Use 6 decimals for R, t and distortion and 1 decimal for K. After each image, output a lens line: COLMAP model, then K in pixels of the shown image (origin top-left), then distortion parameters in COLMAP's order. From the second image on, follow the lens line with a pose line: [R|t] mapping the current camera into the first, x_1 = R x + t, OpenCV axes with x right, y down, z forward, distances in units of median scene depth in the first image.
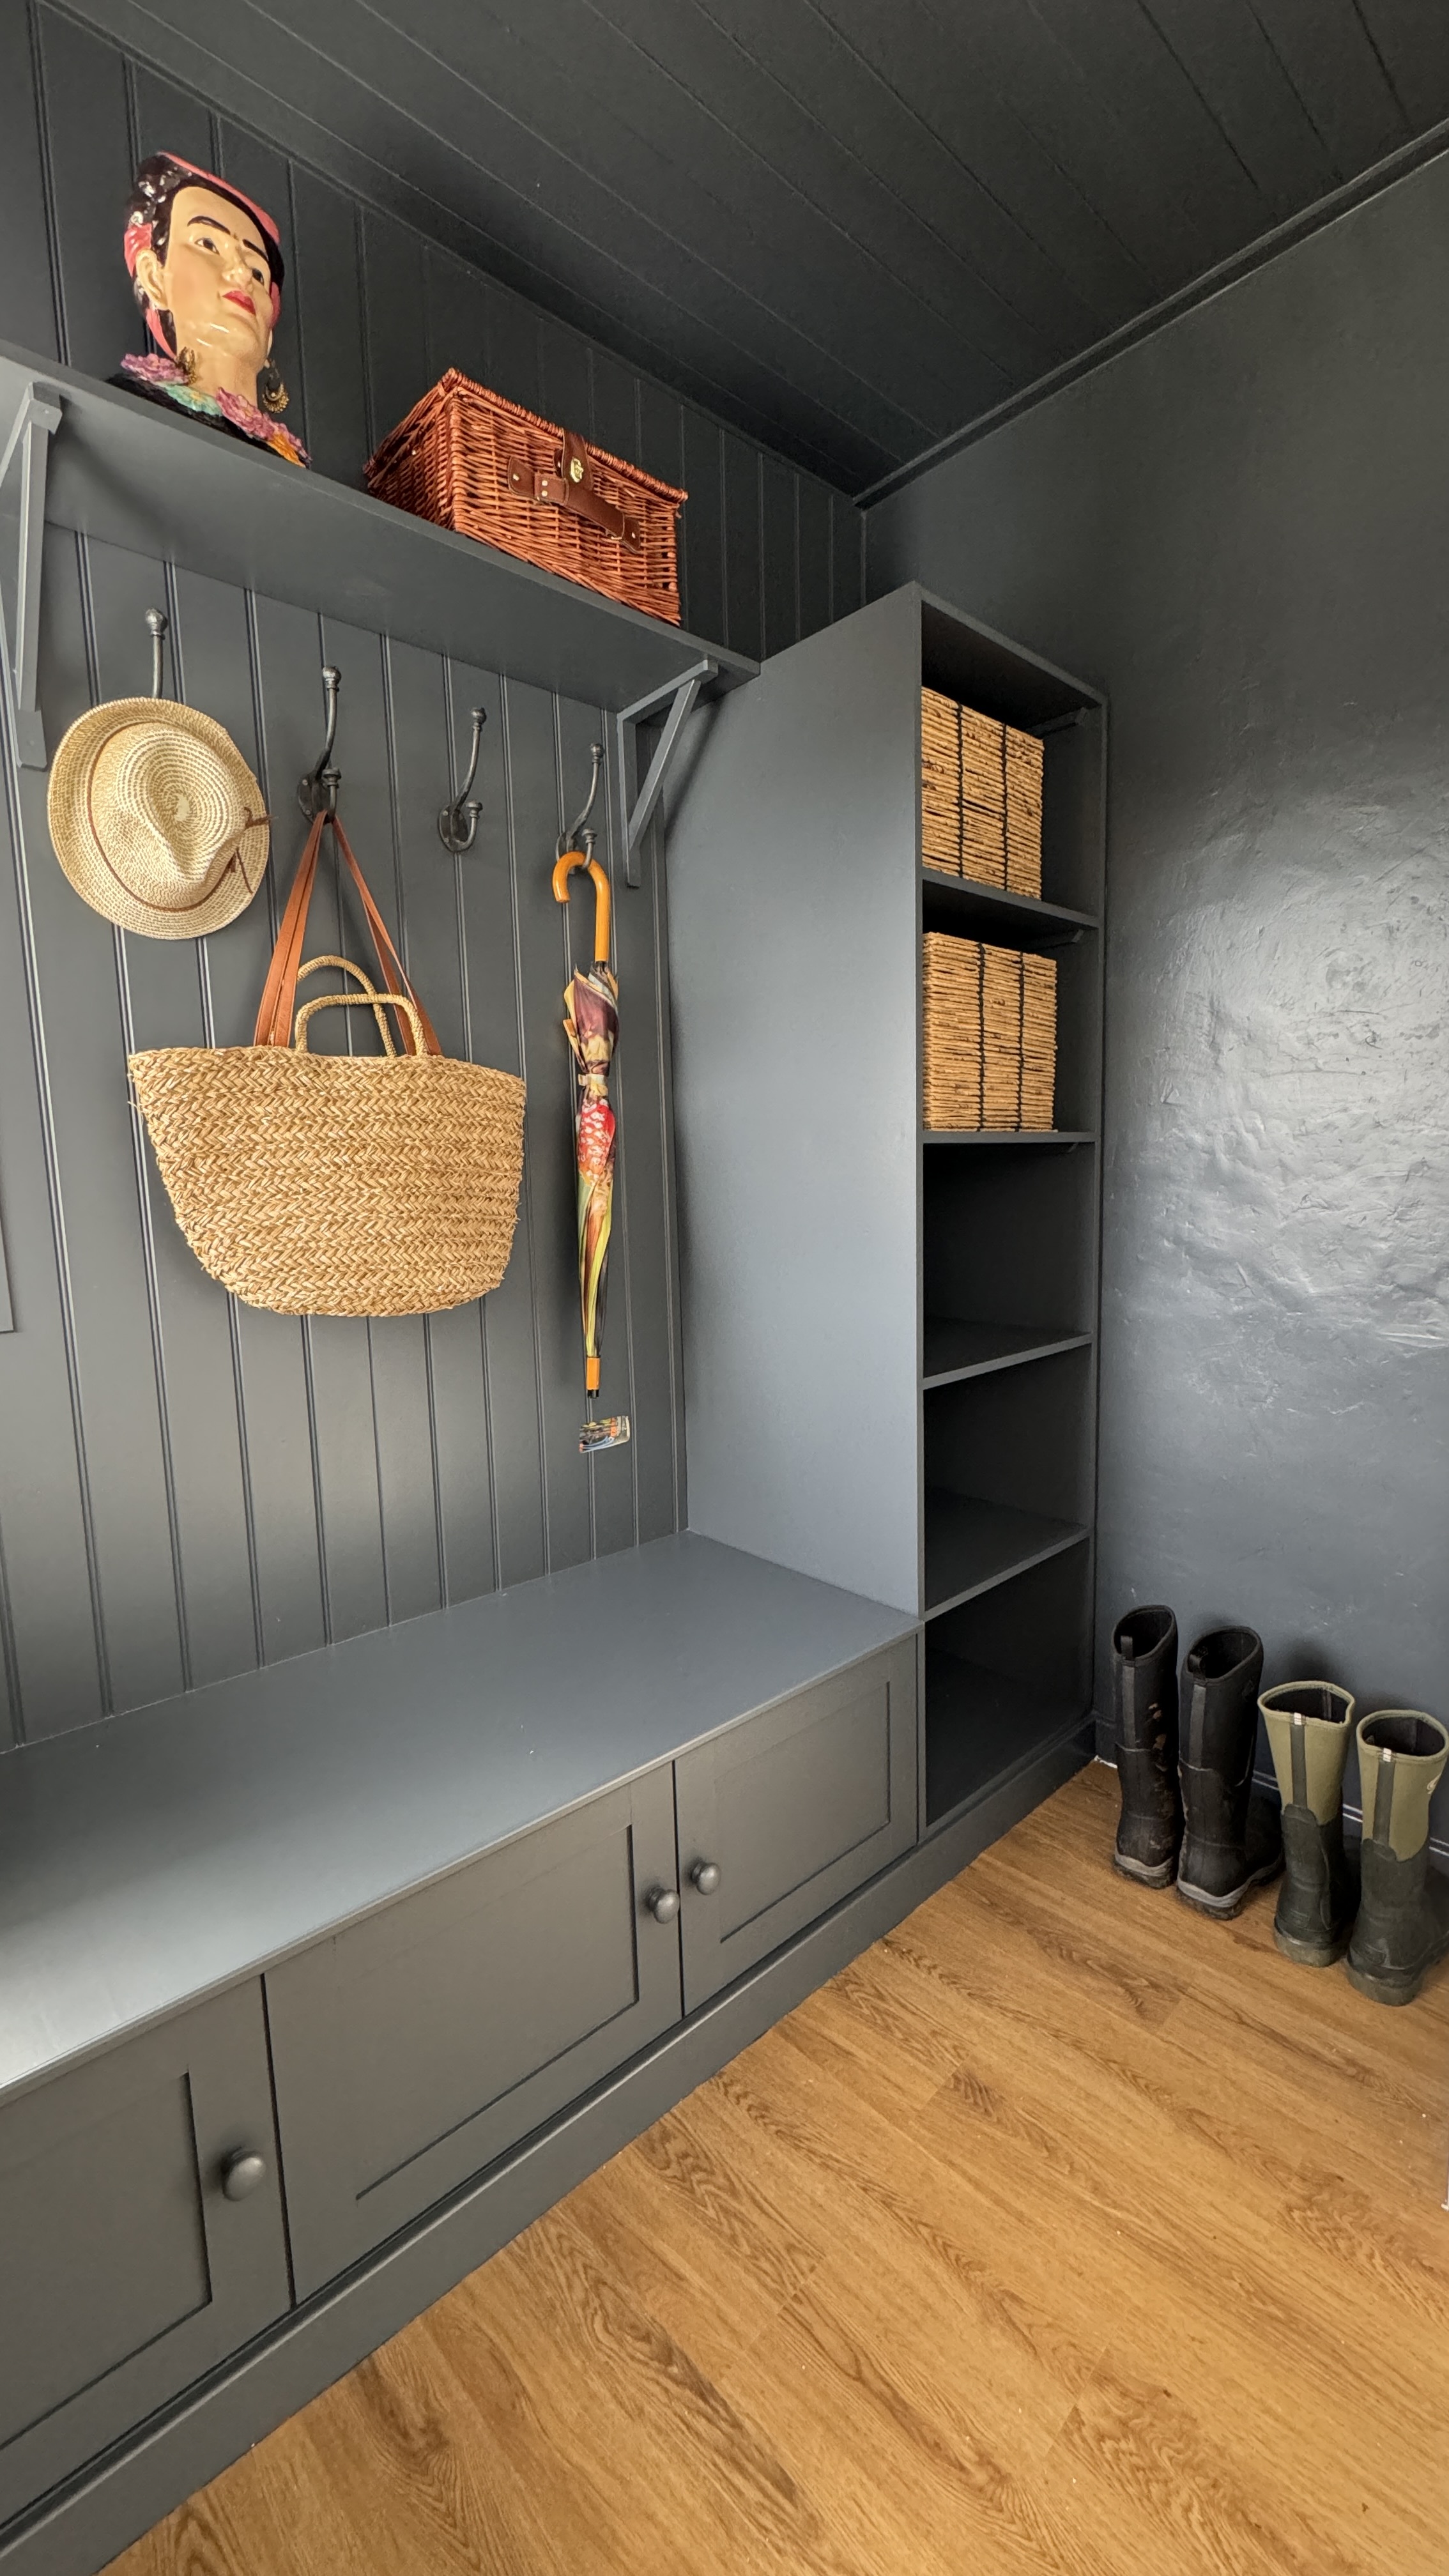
lens RADIAL K [[1036.3, 0, 729.9], [0, 1036.3, 1300.0], [0, 0, 1]] dist [-0.001948, 0.000522]
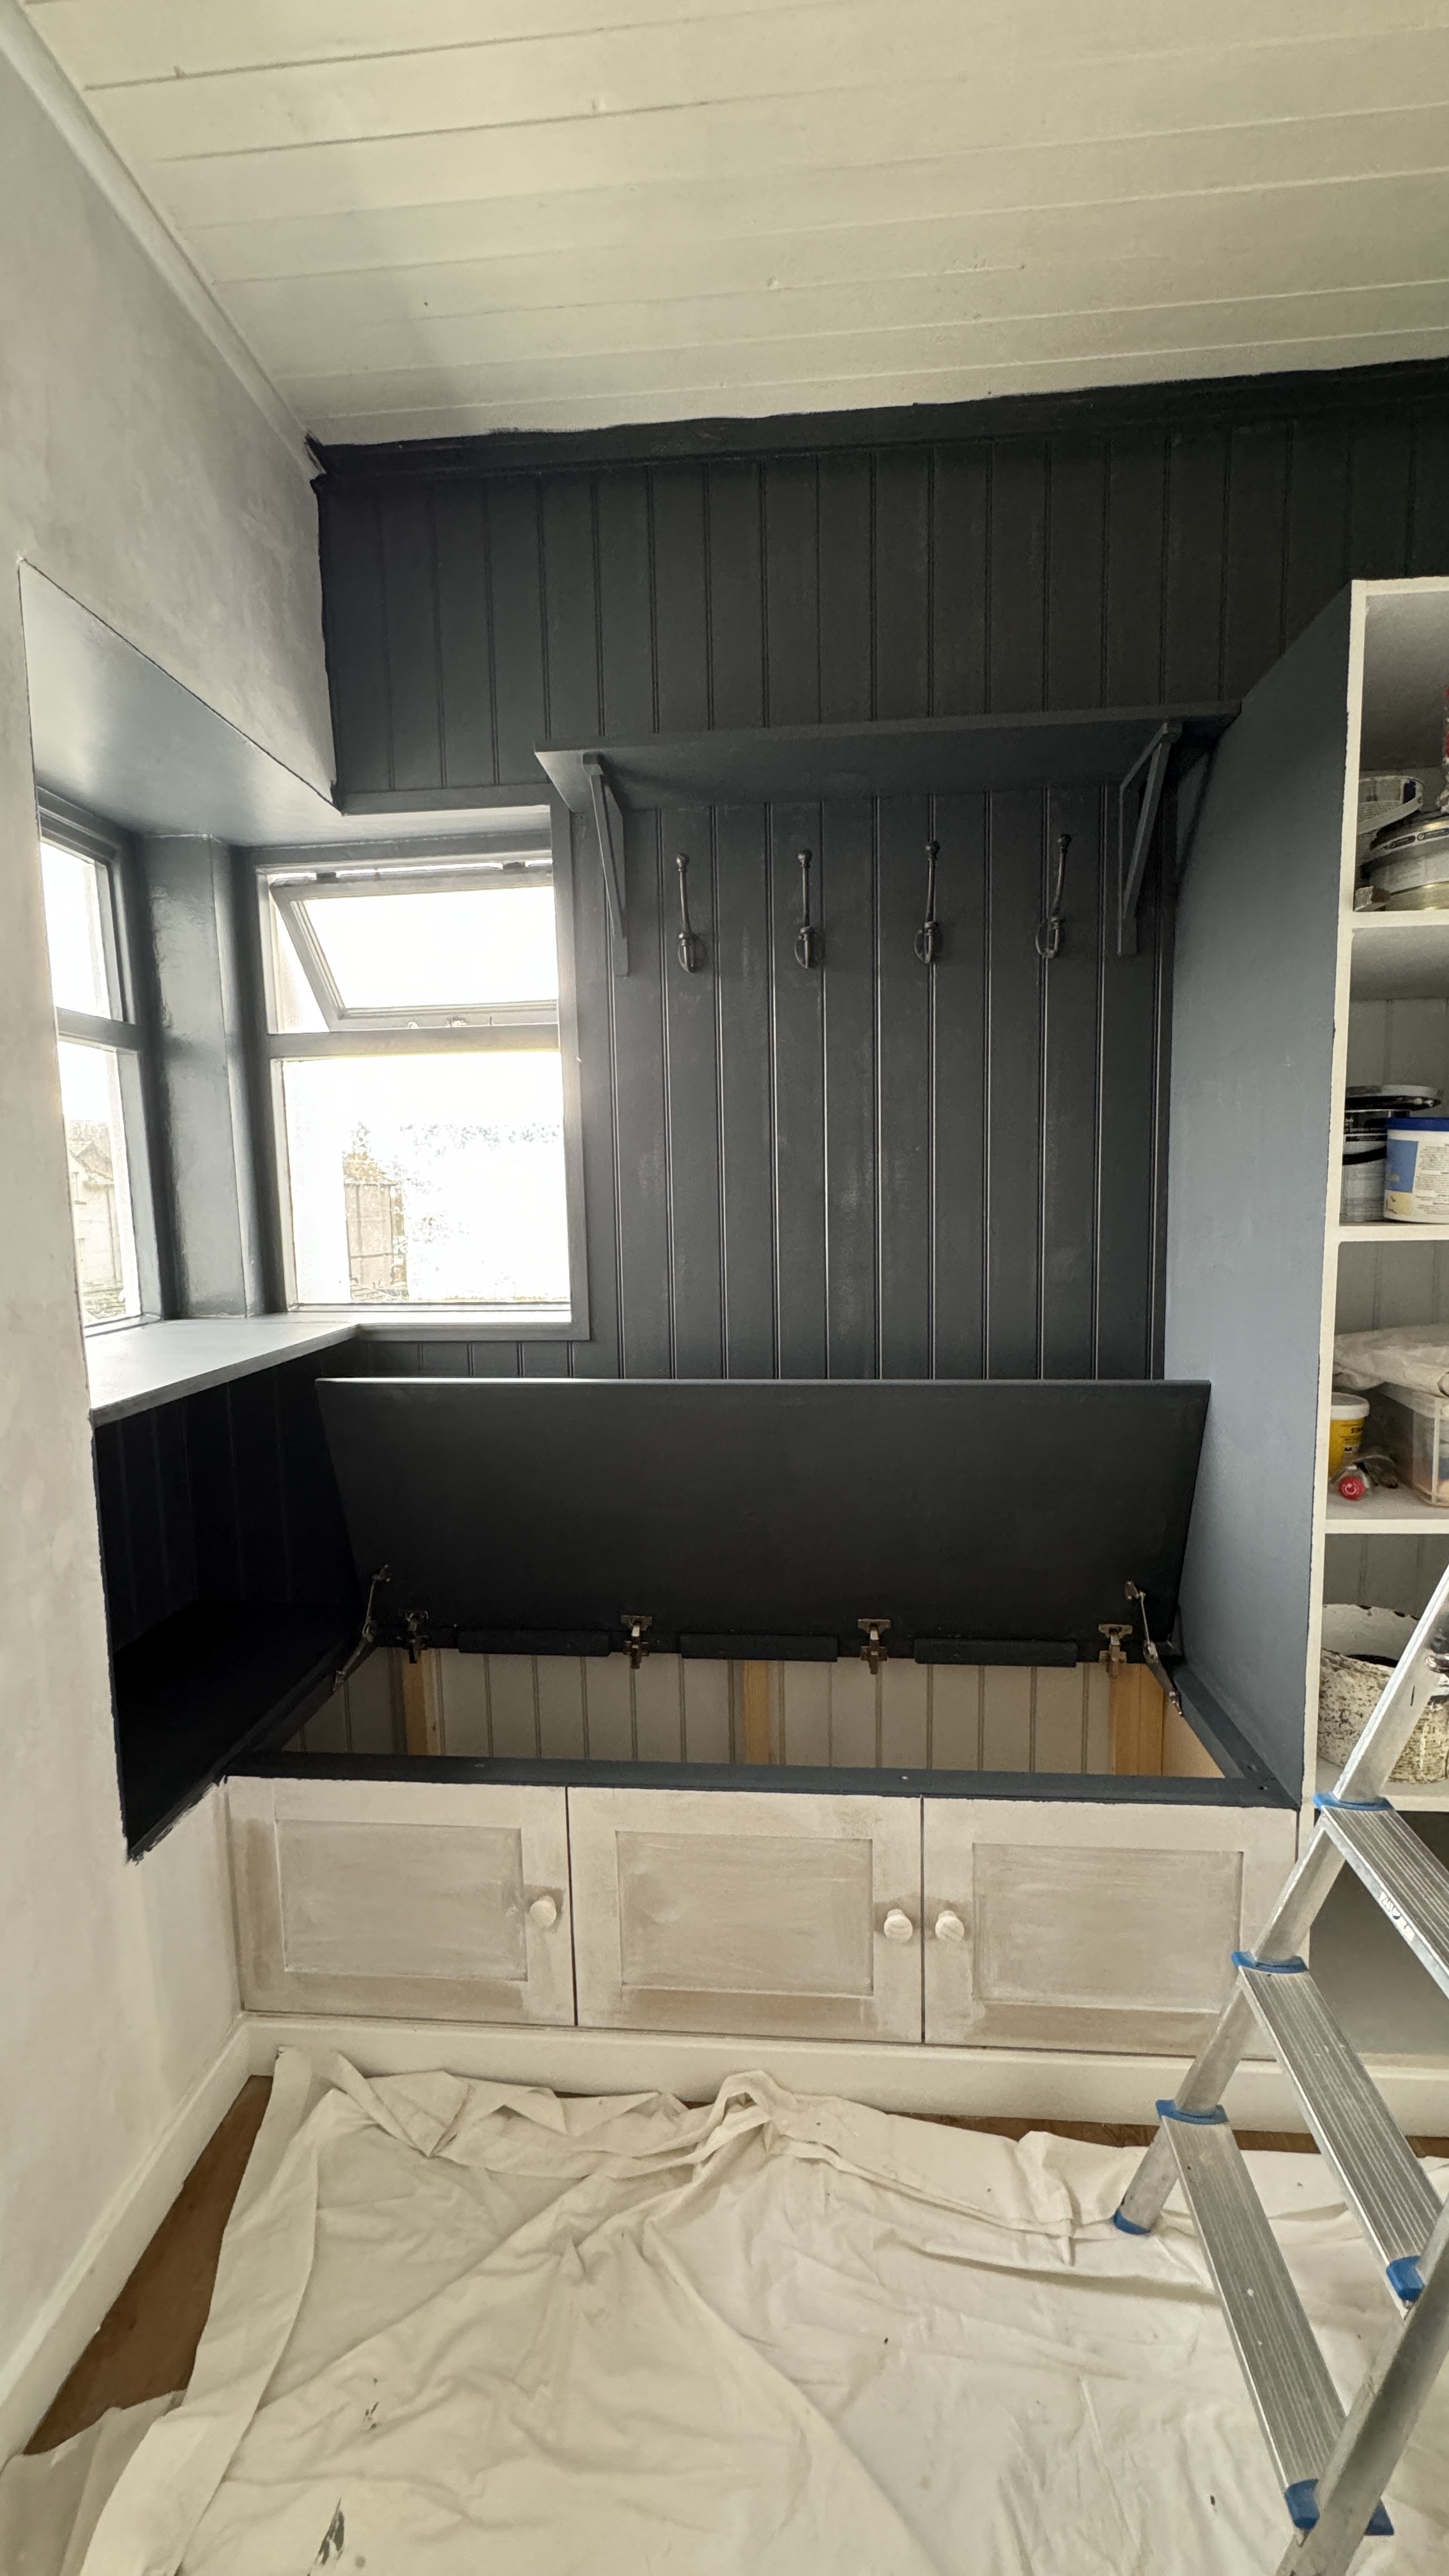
lens RADIAL K [[1028.2, 0, 724.5], [0, 1028.2, 1288.0], [0, 0, 1]] dist [-0.000380, 0.000117]
pose [[0.676599, 0.091222, -0.730680, 0.578667], [-0.088716, 0.995167, 0.042092, -0.132980], [0.730988, 0.036343, 0.681422, 0.095449]]
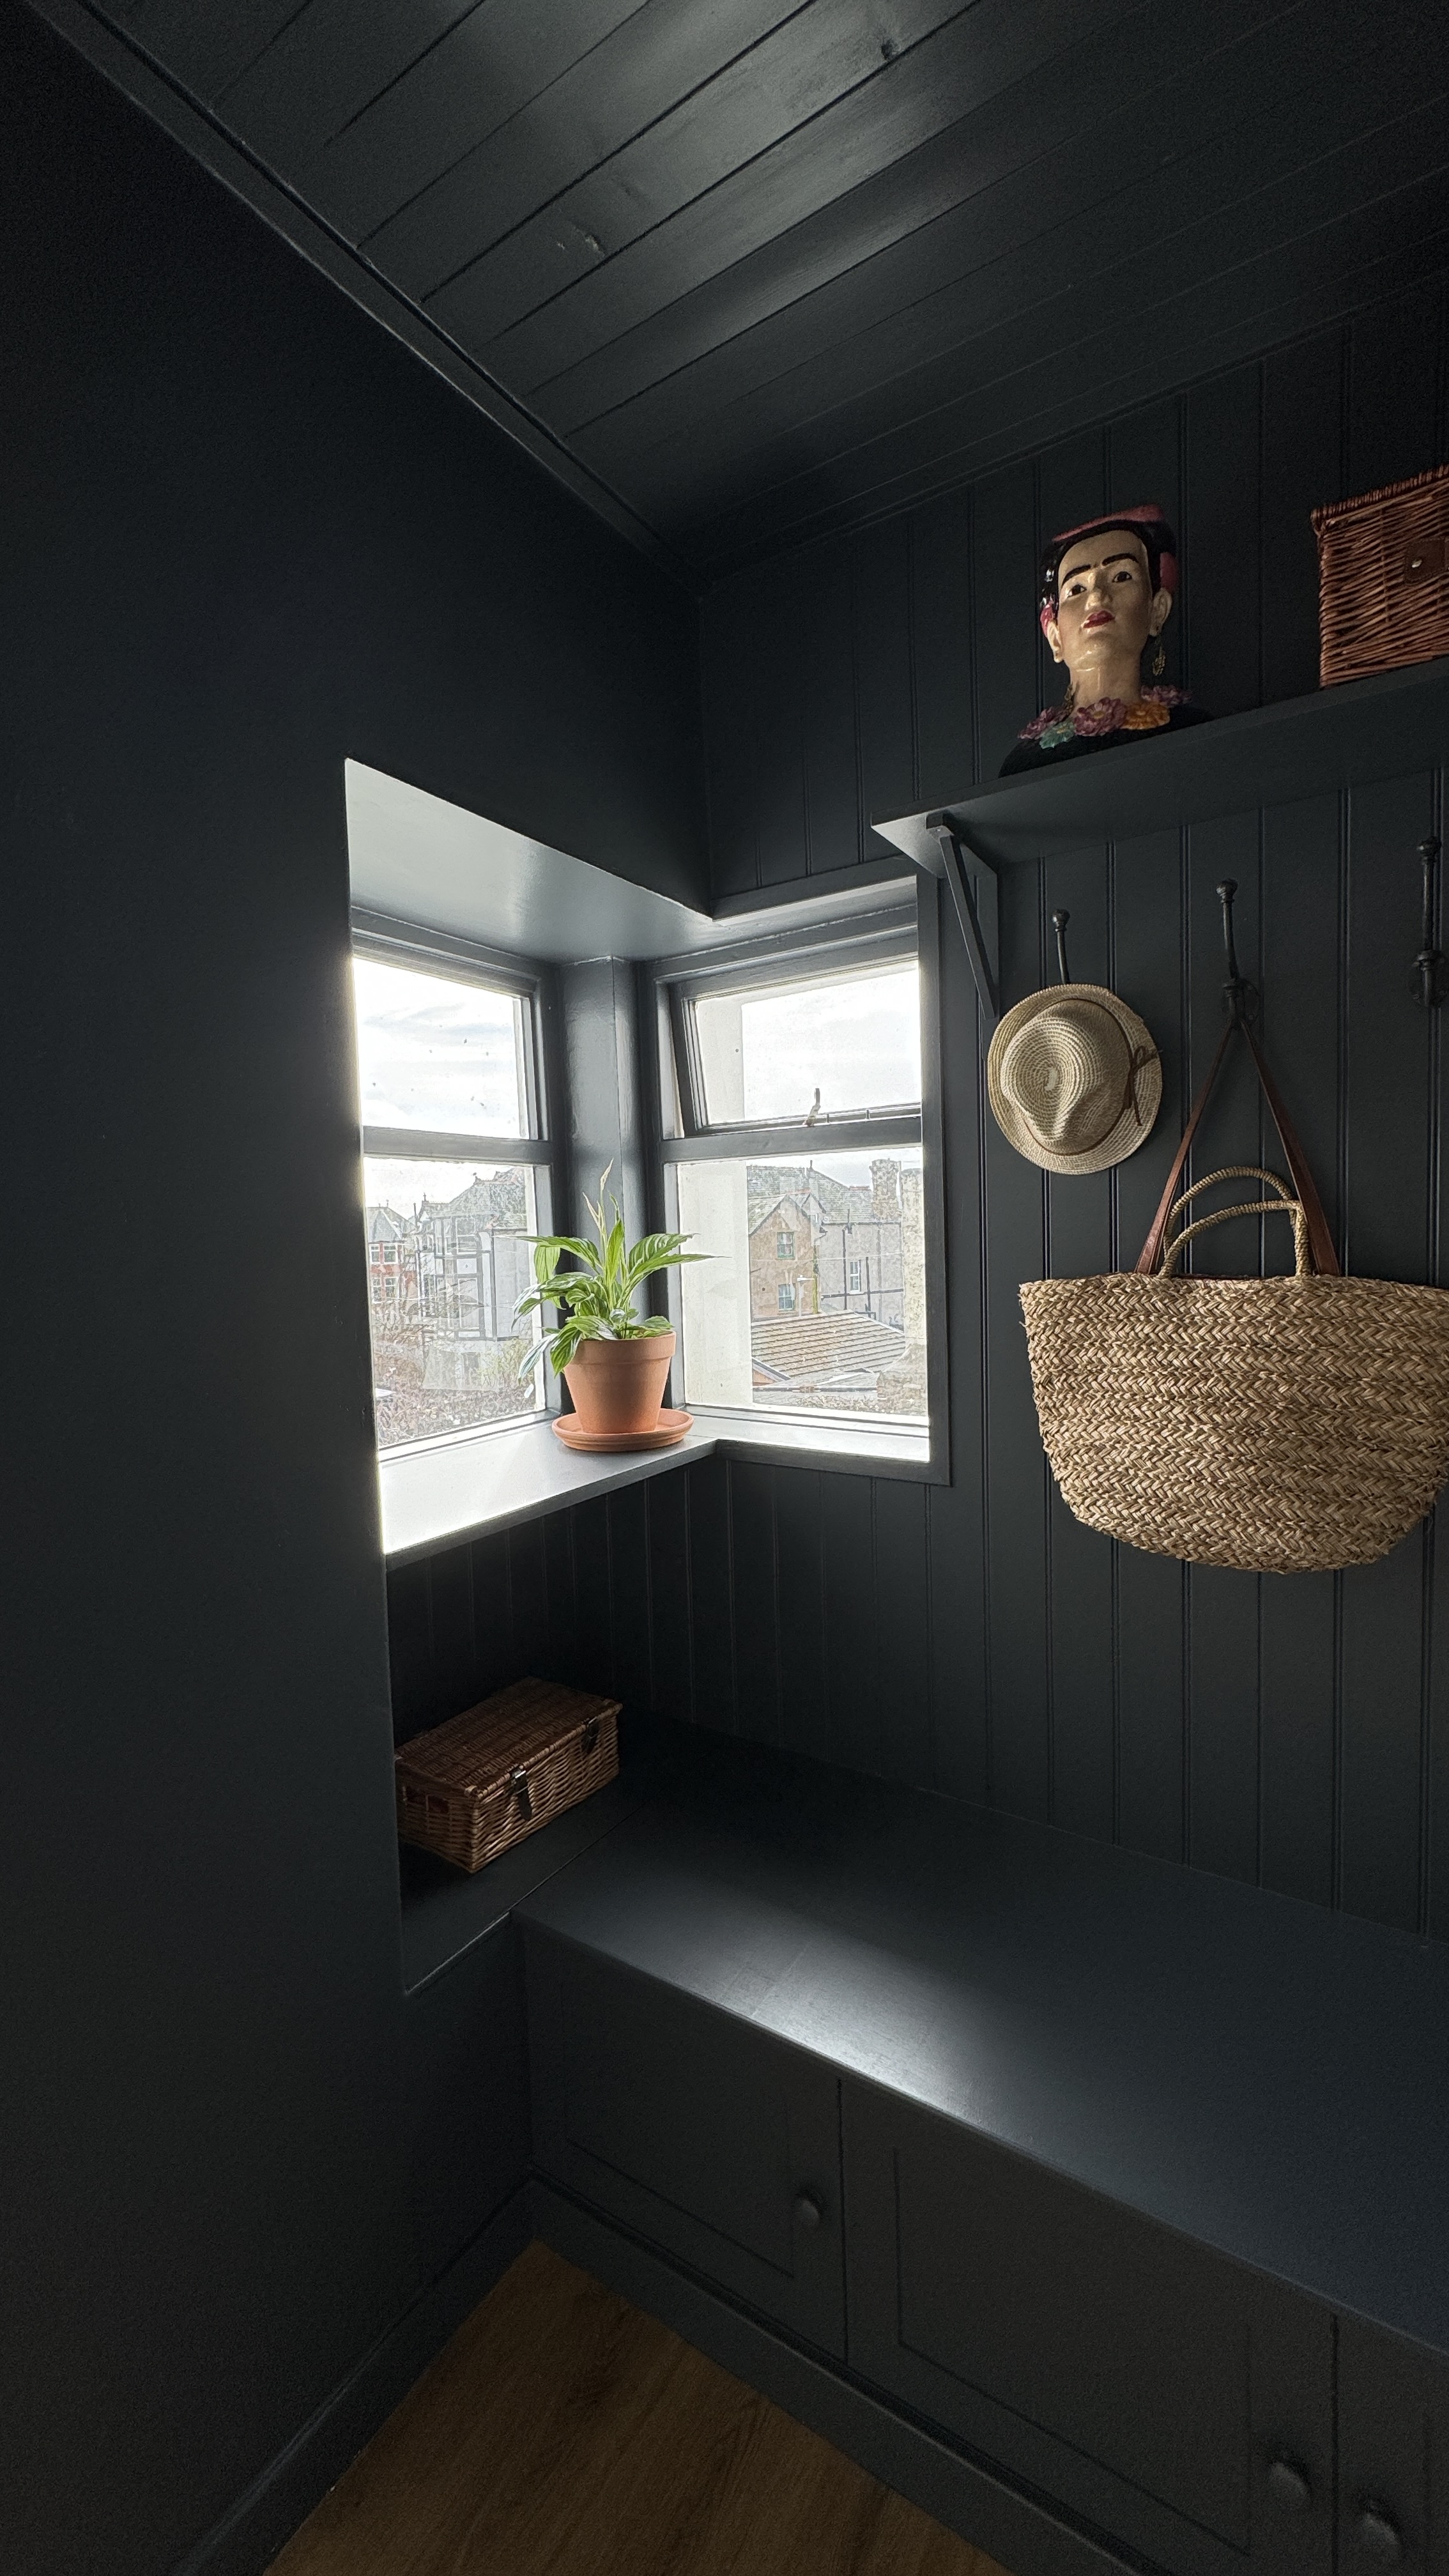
lens RADIAL K [[1028.2, 0, 724.5], [0, 1028.2, 1288.0], [0, 0, 1]] dist [-0.000380, 0.000117]
pose [[0.242680, 0.076761, -0.967065, 0.501403], [-0.092960, 0.994117, 0.055580, -0.273119], [0.965642, 0.076410, 0.248388, 0.381695]]
